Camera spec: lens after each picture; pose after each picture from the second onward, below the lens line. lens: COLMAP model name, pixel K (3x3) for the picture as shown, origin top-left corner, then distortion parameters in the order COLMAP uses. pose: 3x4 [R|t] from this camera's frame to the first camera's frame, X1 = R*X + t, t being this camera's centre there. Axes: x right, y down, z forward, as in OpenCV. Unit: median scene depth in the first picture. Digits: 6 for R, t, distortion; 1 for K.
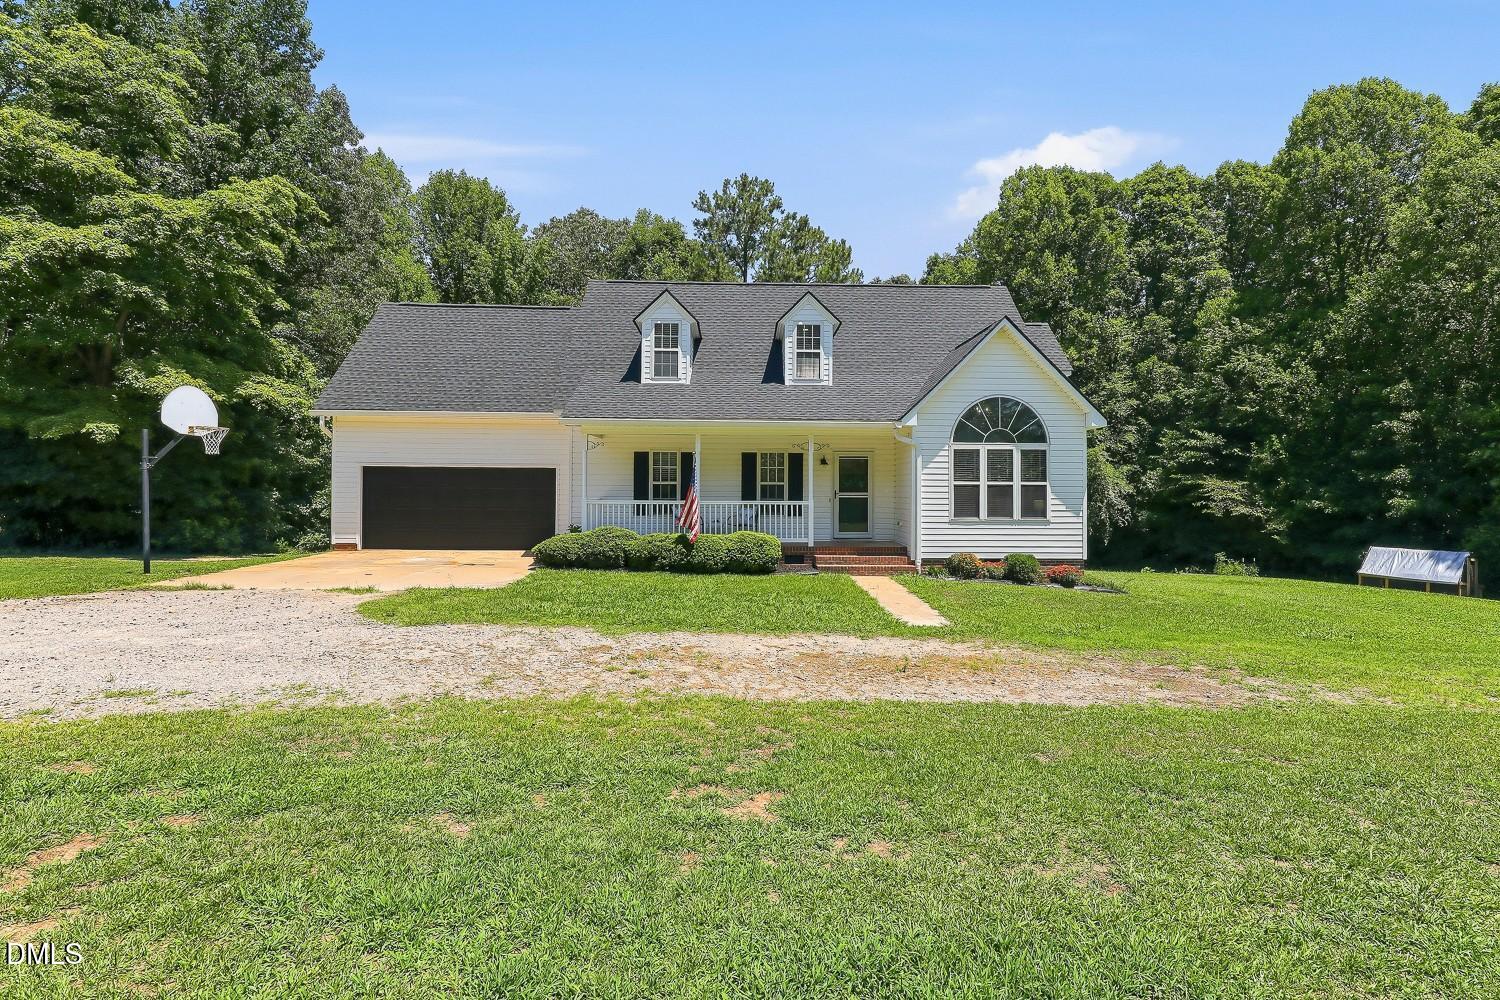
lens RADIAL K [[721.7, 0, 749.8], [0, 721.7, 493.2], [0, 0, 1]] dist [0.009857, -0.005746]
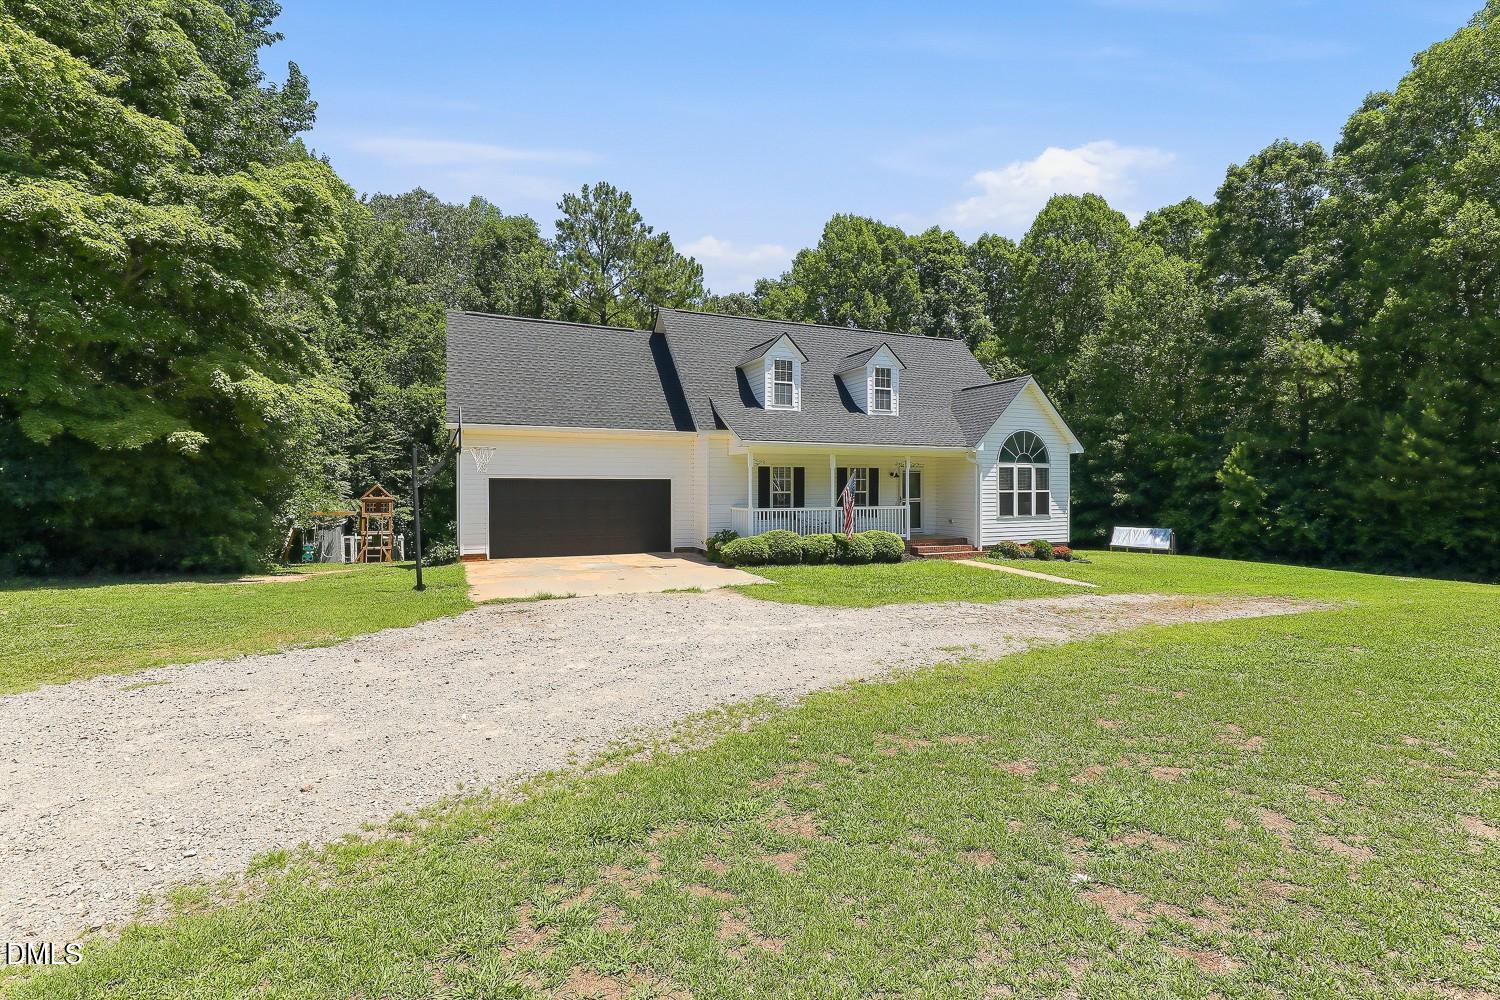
lens RADIAL K [[721.7, 0, 735.9], [0, 721.7, 509.6], [0, 0, 1]] dist [0.009857, -0.005746]
pose [[0.921075, -0.020179, 0.388863, -0.614692], [0.007649, 0.999401, 0.033745, -0.025304], [-0.389311, -0.028107, 0.920678, -0.080422]]
